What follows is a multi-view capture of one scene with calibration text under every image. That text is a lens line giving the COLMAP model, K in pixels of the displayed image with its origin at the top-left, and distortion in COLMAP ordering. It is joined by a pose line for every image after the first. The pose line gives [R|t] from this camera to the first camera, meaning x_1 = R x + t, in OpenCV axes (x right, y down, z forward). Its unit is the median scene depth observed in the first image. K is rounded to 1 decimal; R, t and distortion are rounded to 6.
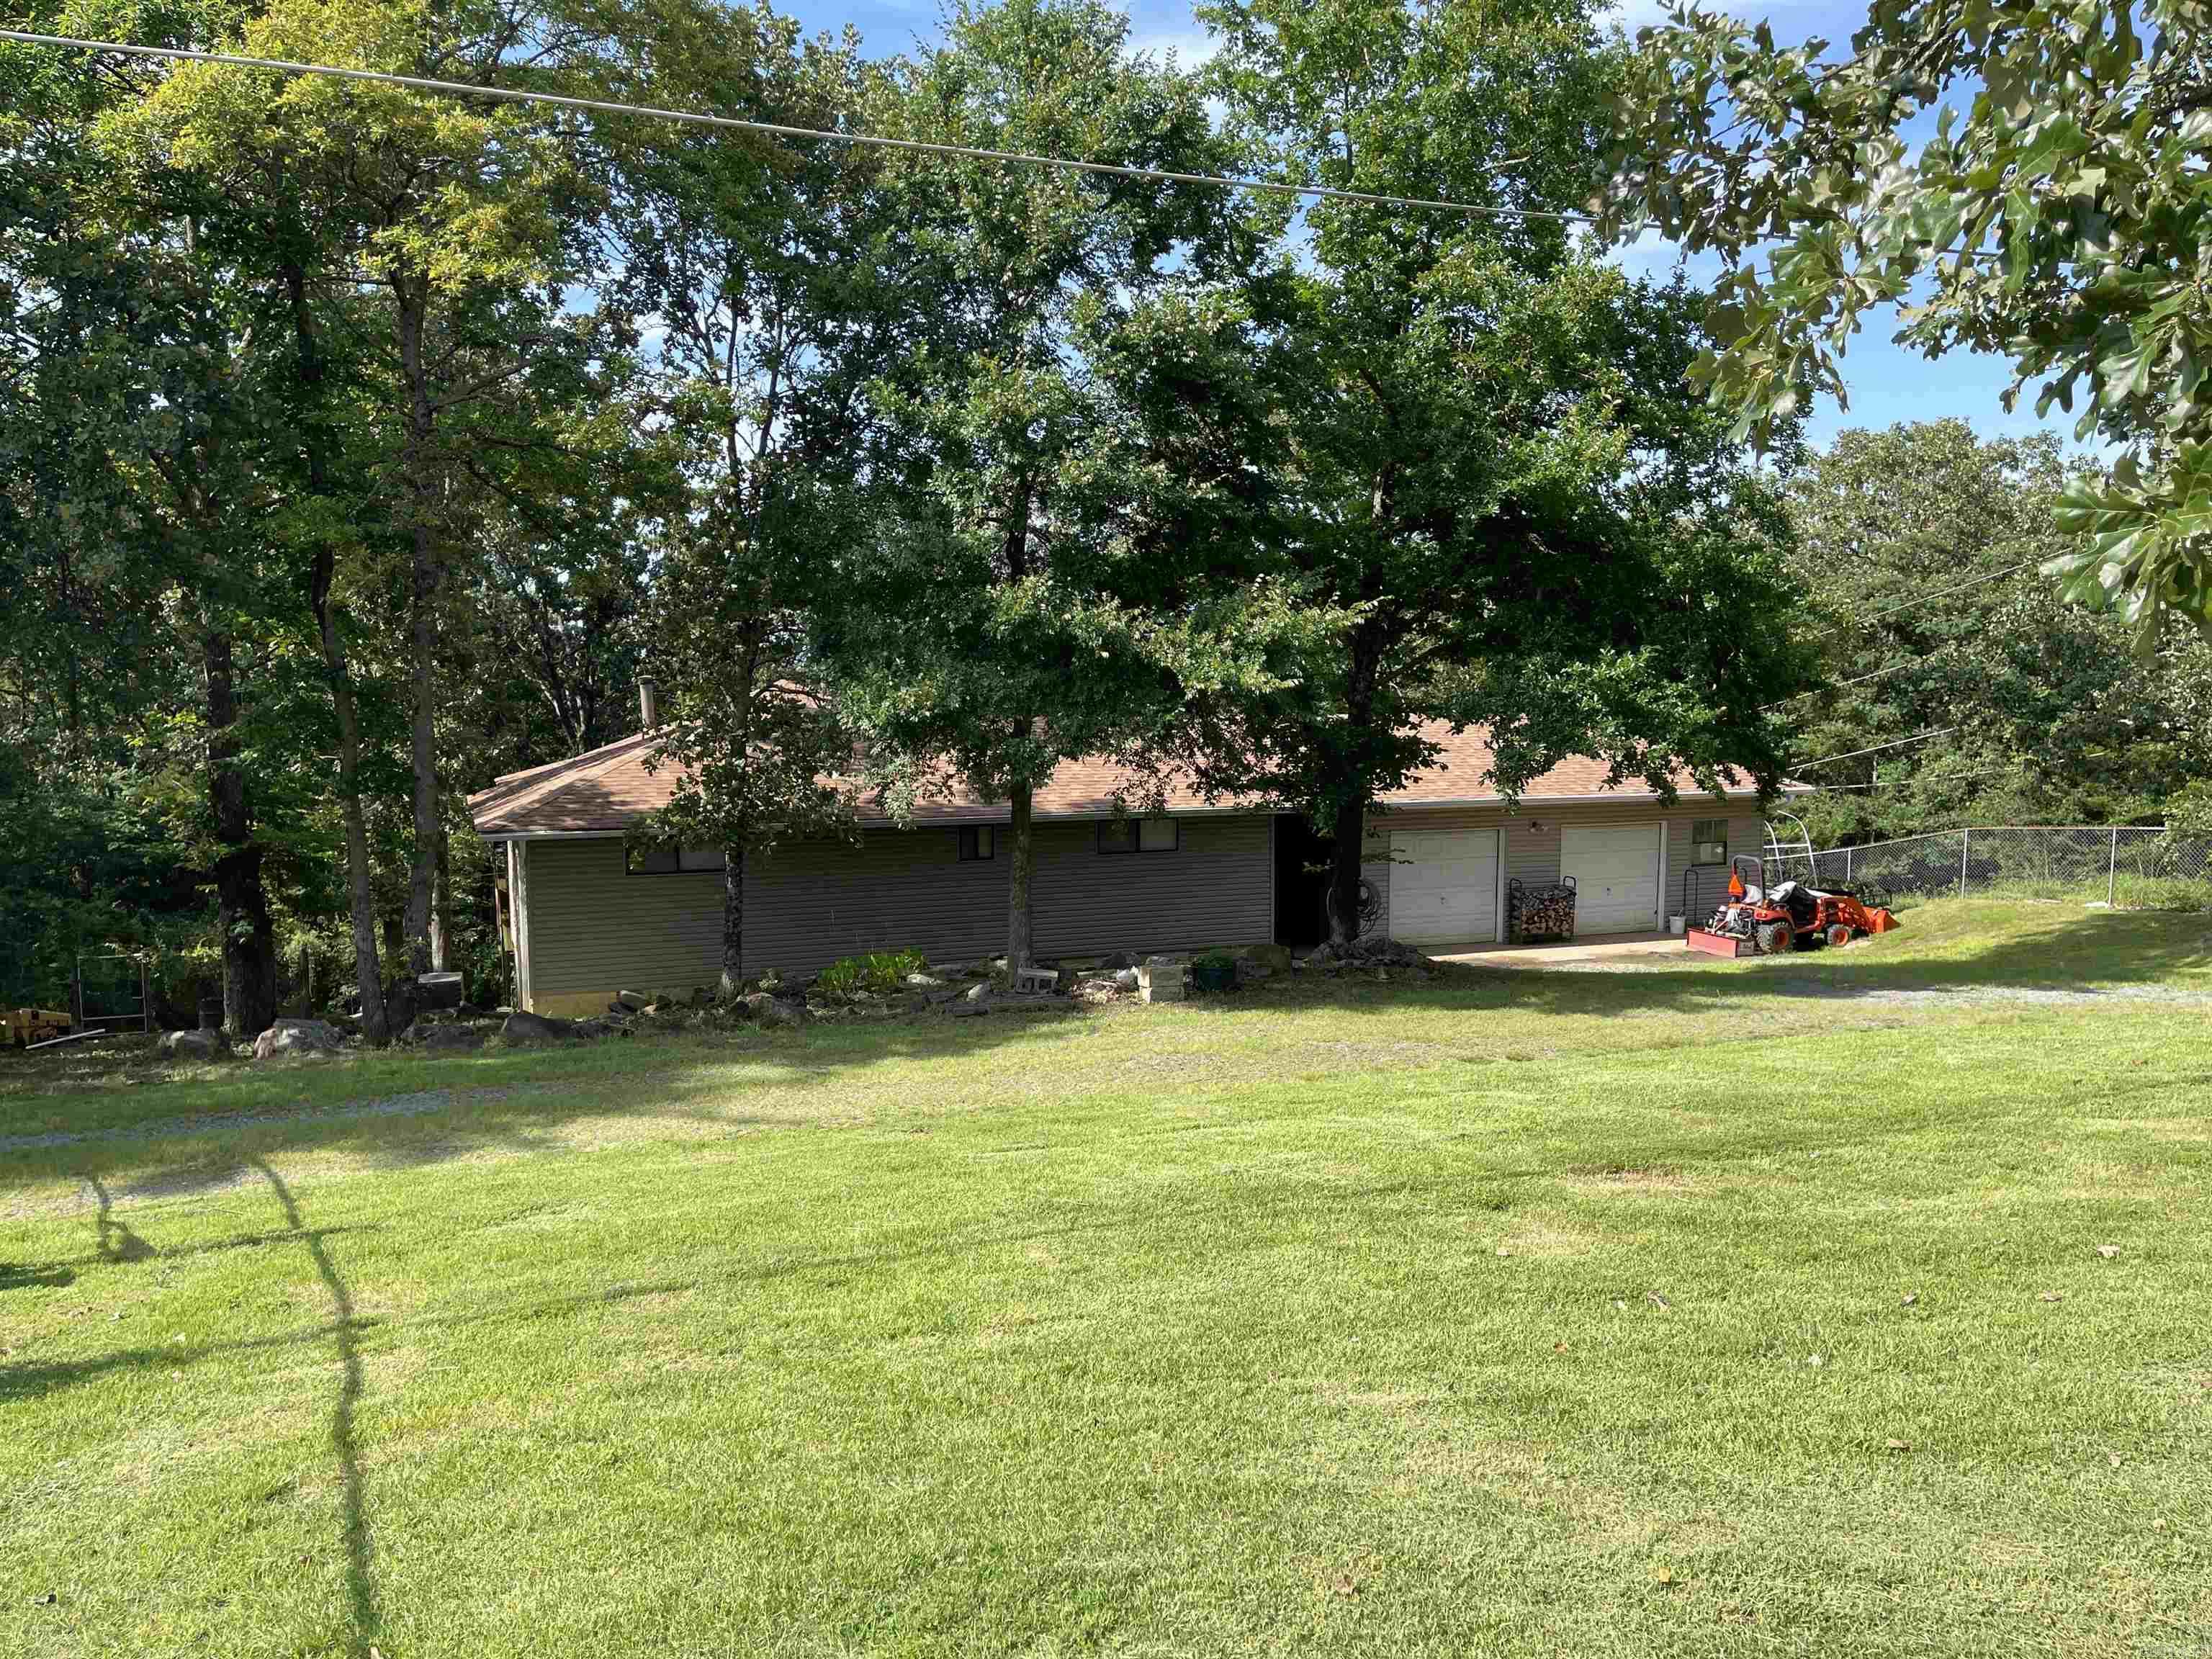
lens RADIAL K [[1659.1, 0, 1111.4], [0, 1659.1, 818.8], [0, 0, 1]] dist [0.076131, -0.095822]
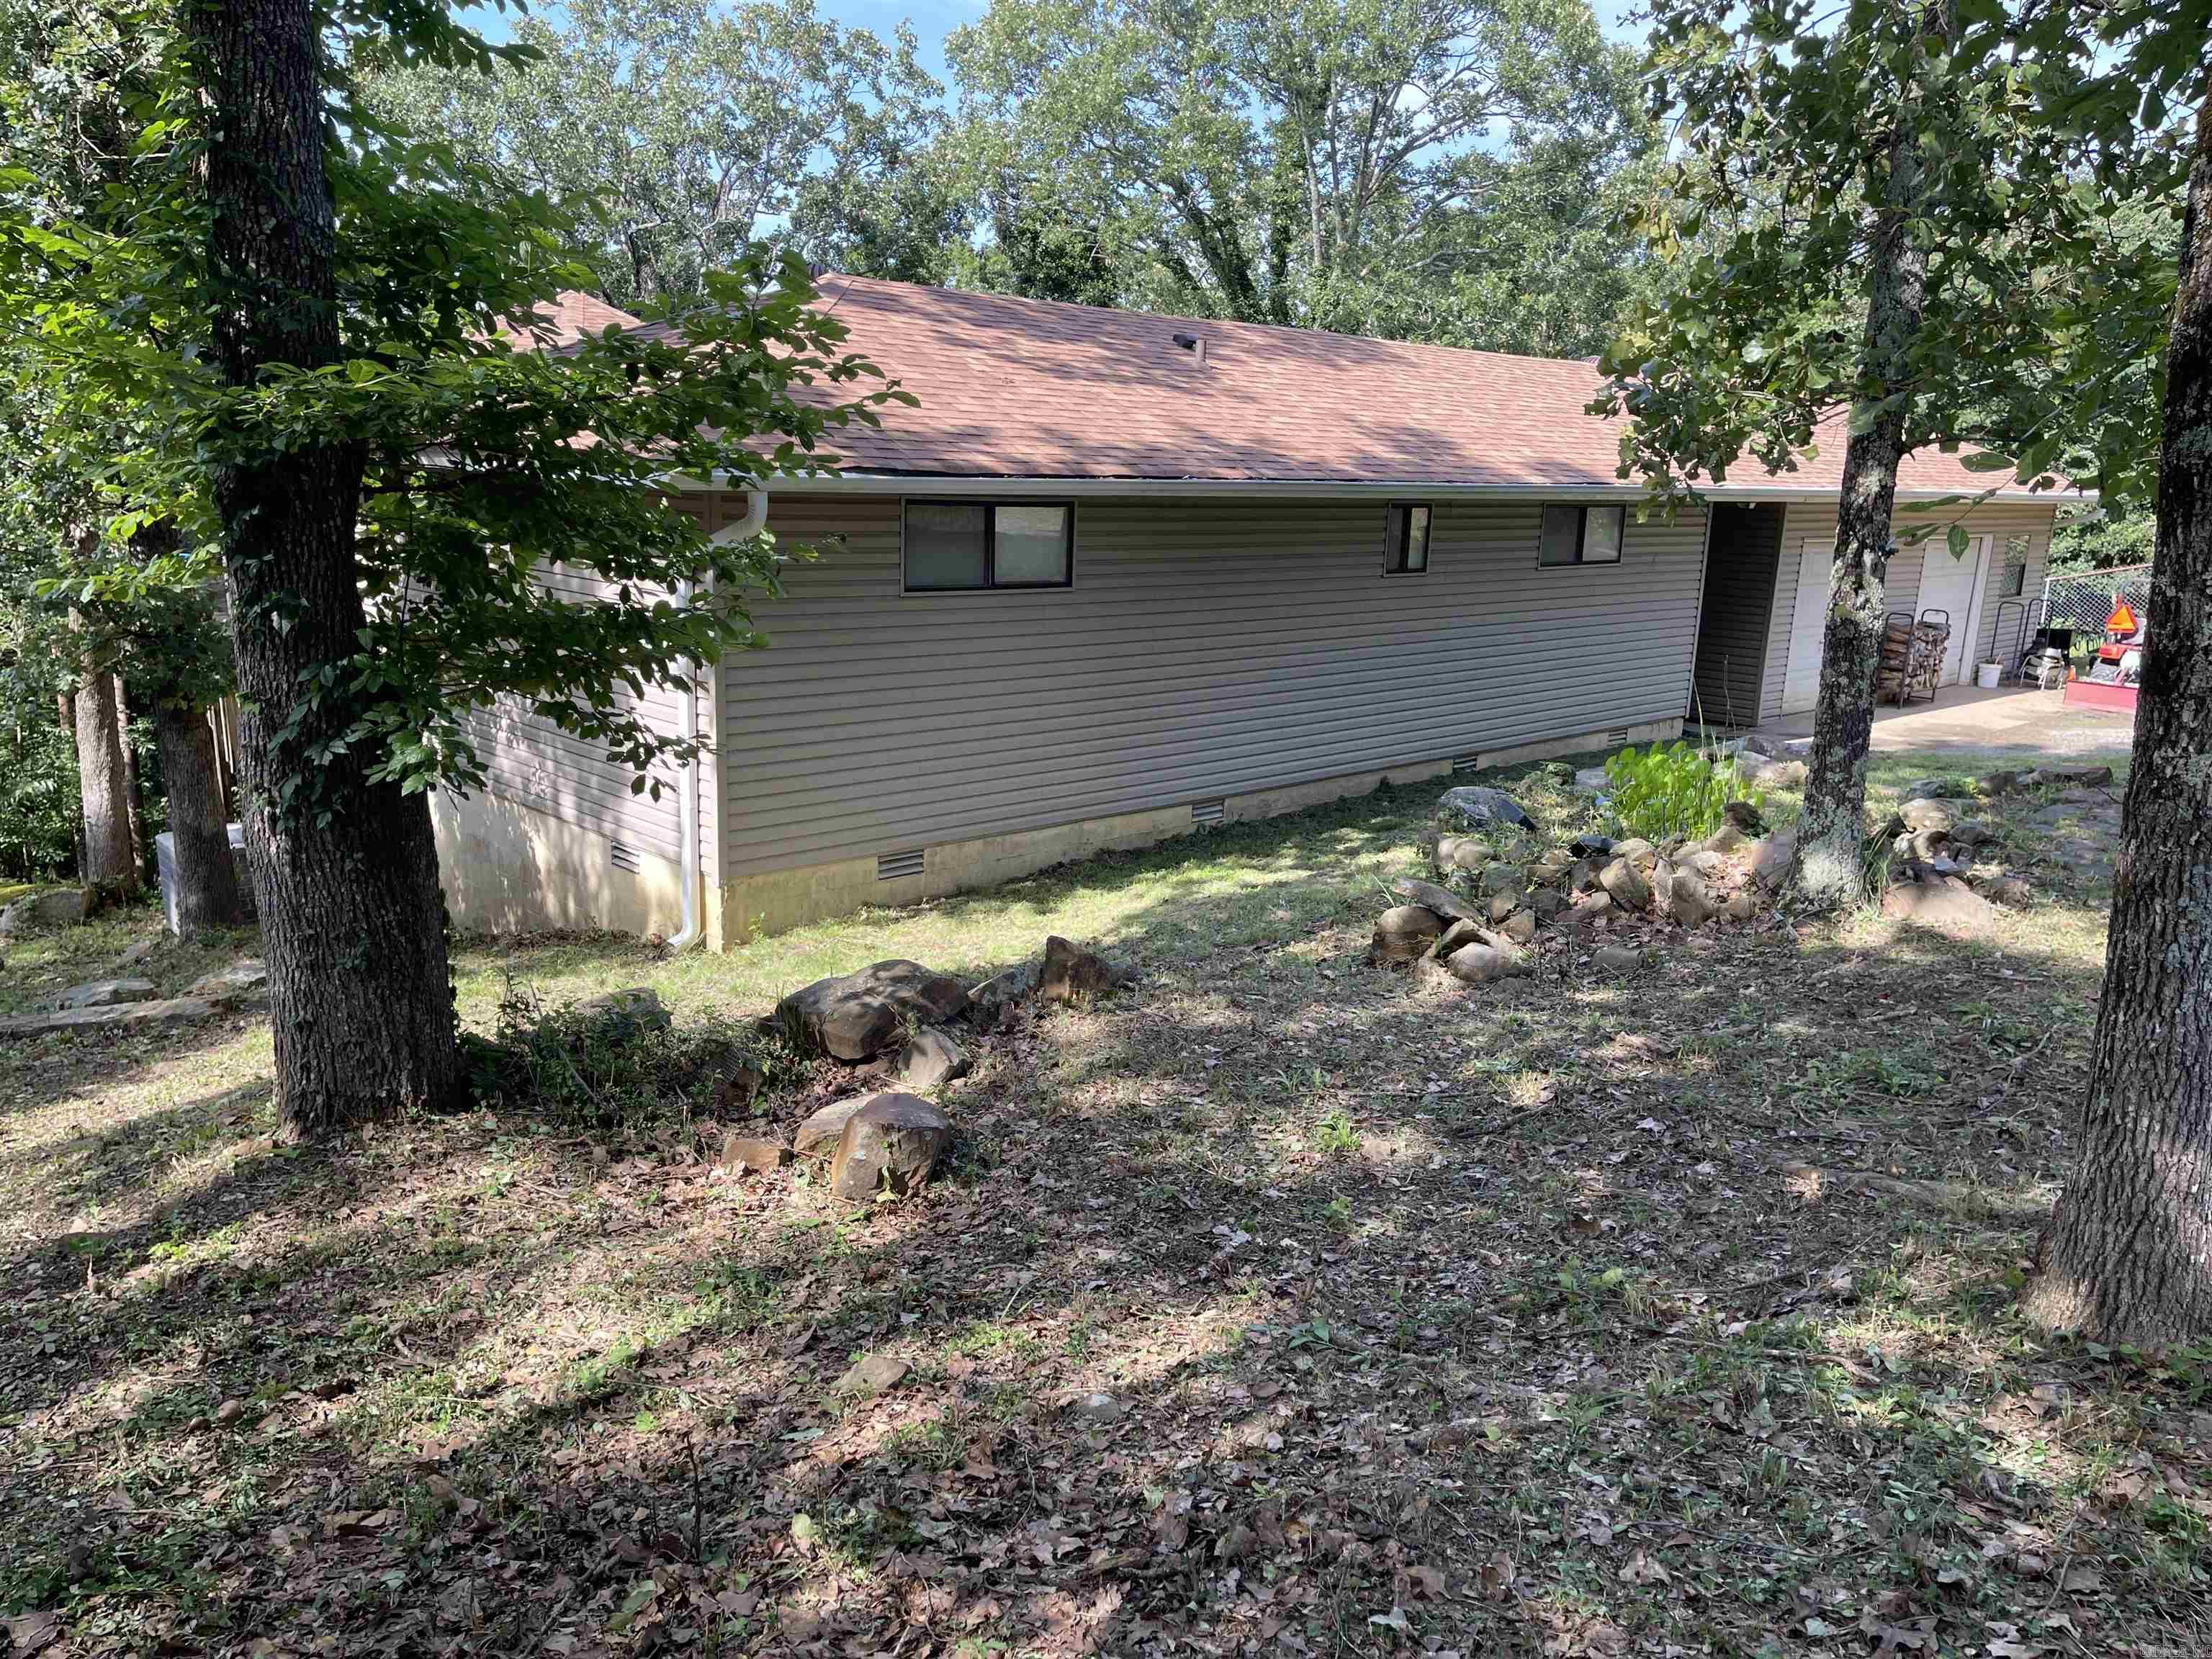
lens RADIAL K [[1659.1, 0, 1102.7], [0, 1659.1, 839.9], [0, 0, 1]] dist [0.076131, -0.095822]
pose [[0.926784, -0.053012, 0.371834, -0.489126], [-0.001551, 0.989441, 0.144929, 0.042141], [-0.375591, -0.134895, 0.916916, 0.690164]]
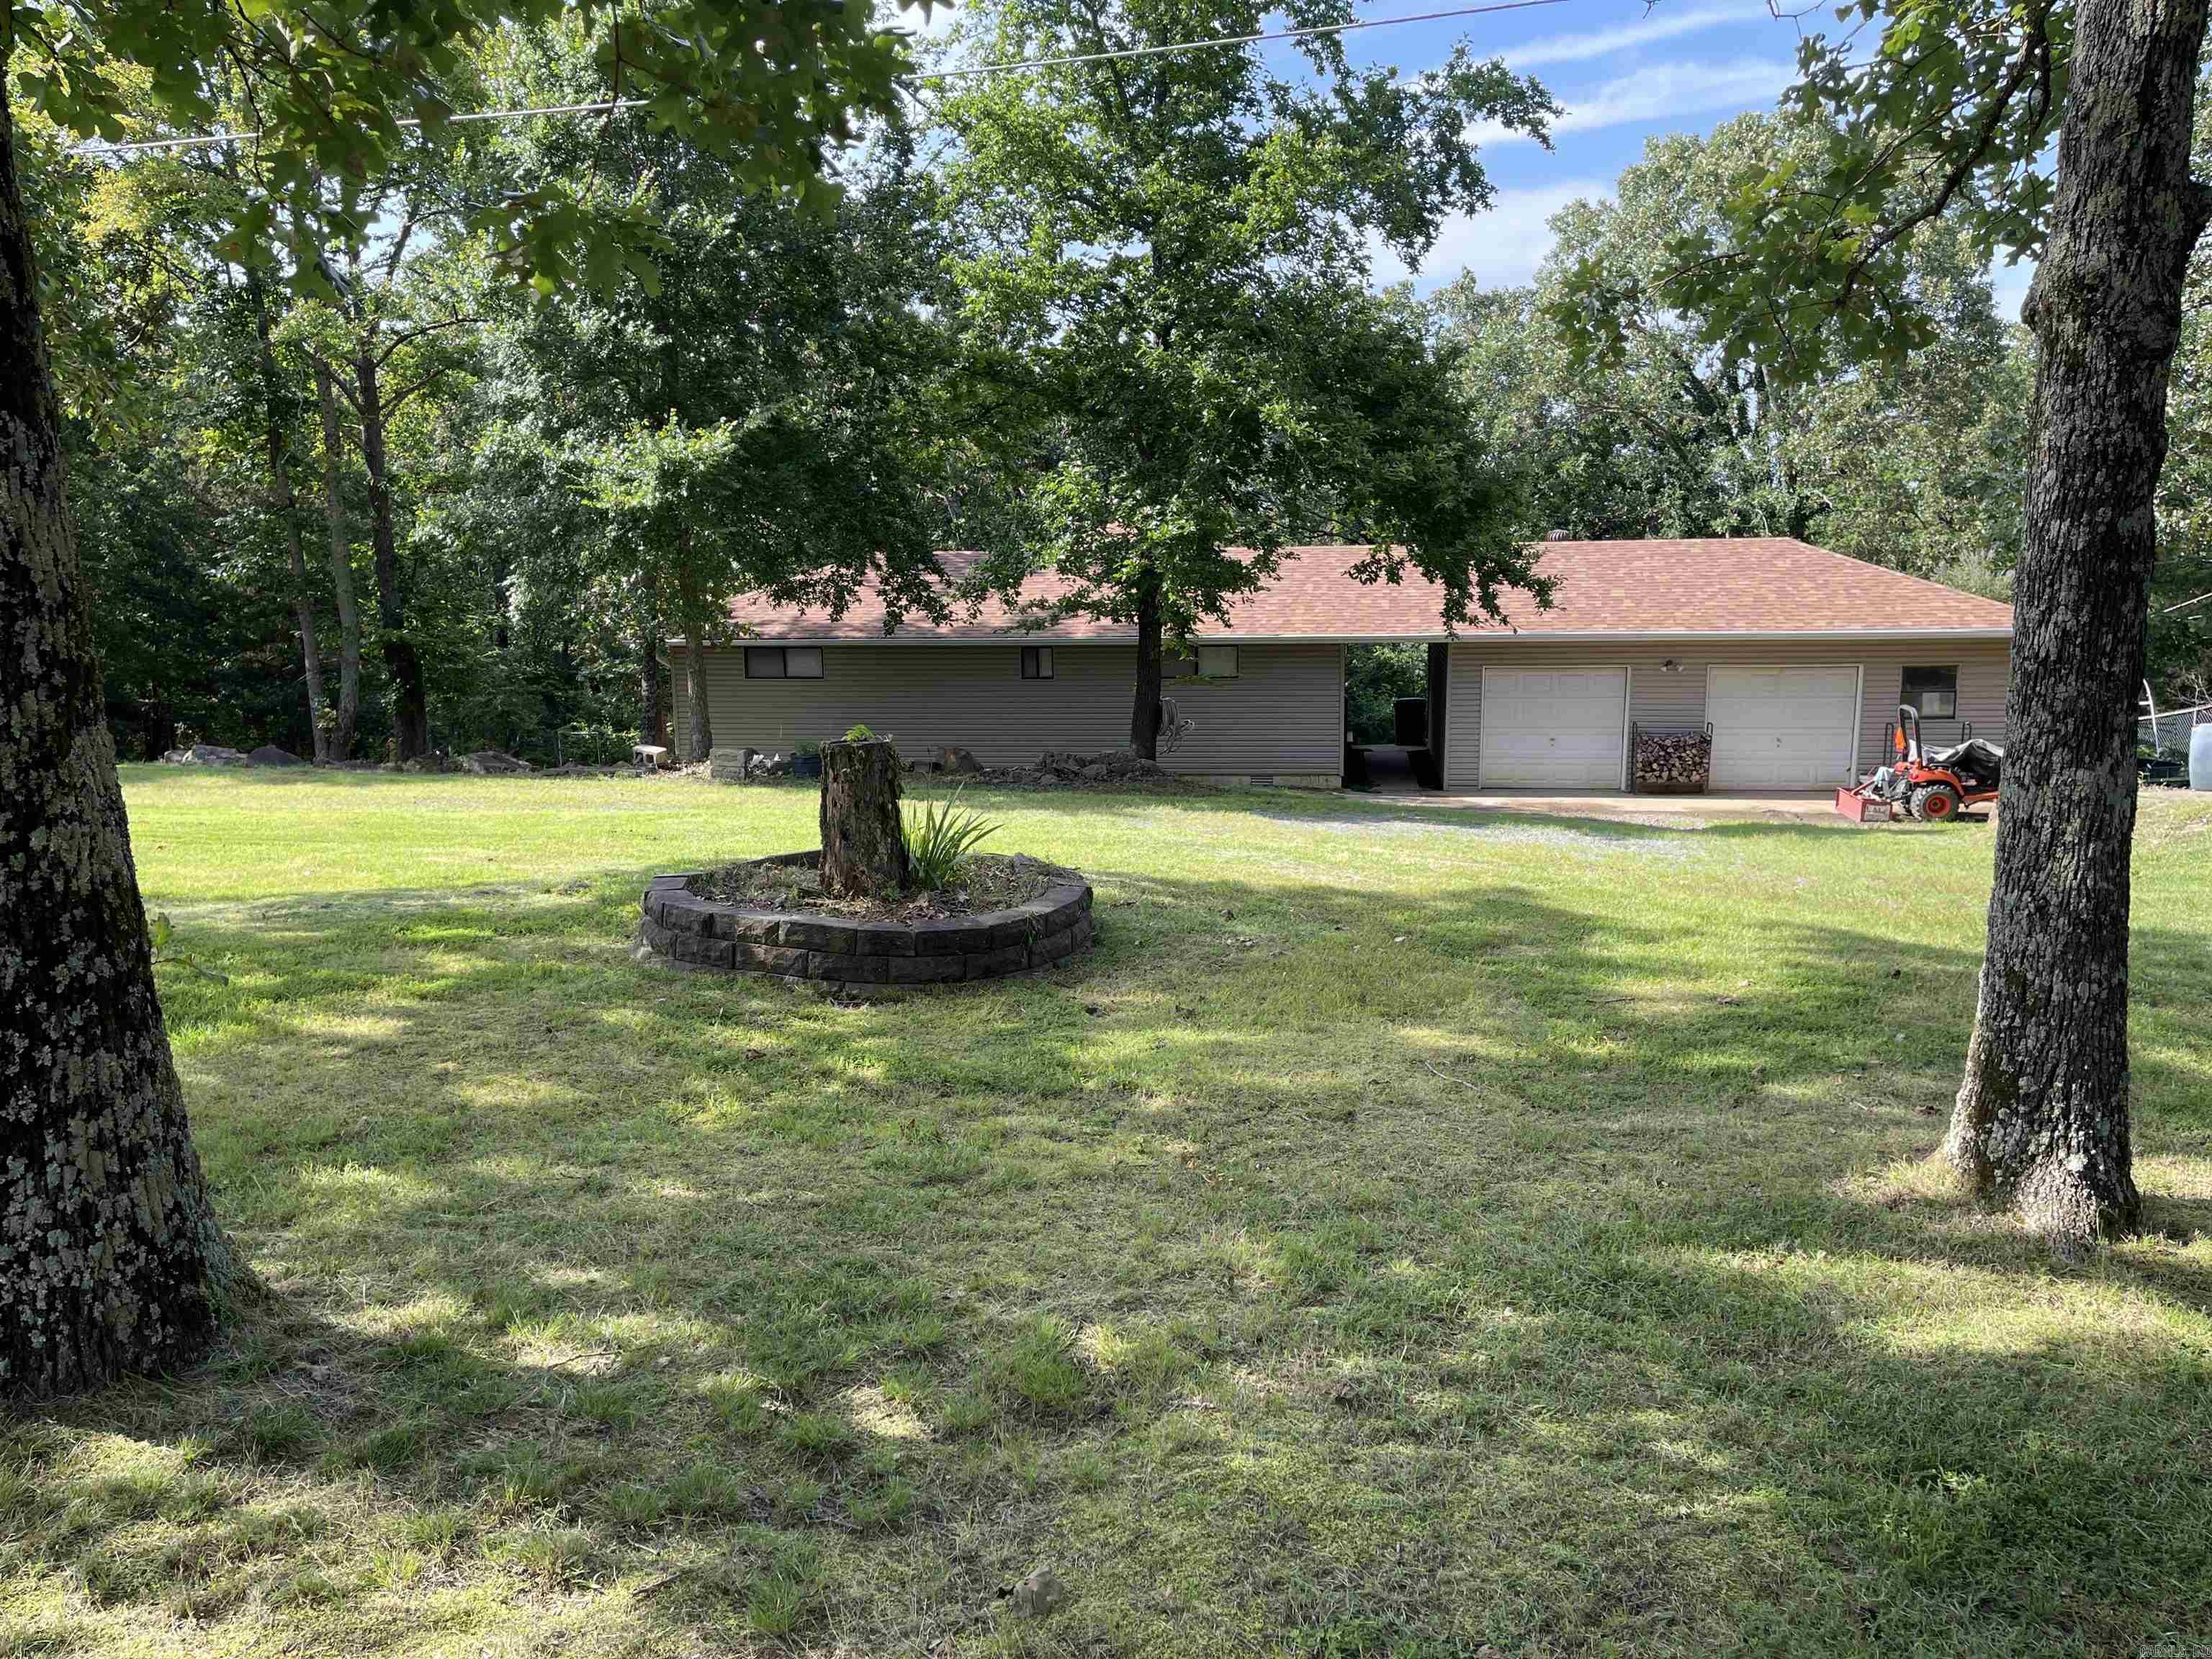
lens RADIAL K [[1659.1, 0, 1102.4], [0, 1659.1, 833.3], [0, 0, 1]] dist [0.076131, -0.095822]
pose [[0.866534, 0.078572, -0.492895, 0.657342], [-0.029397, 0.993852, 0.106746, 0.010766], [0.498252, -0.078009, 0.863516, 0.079296]]
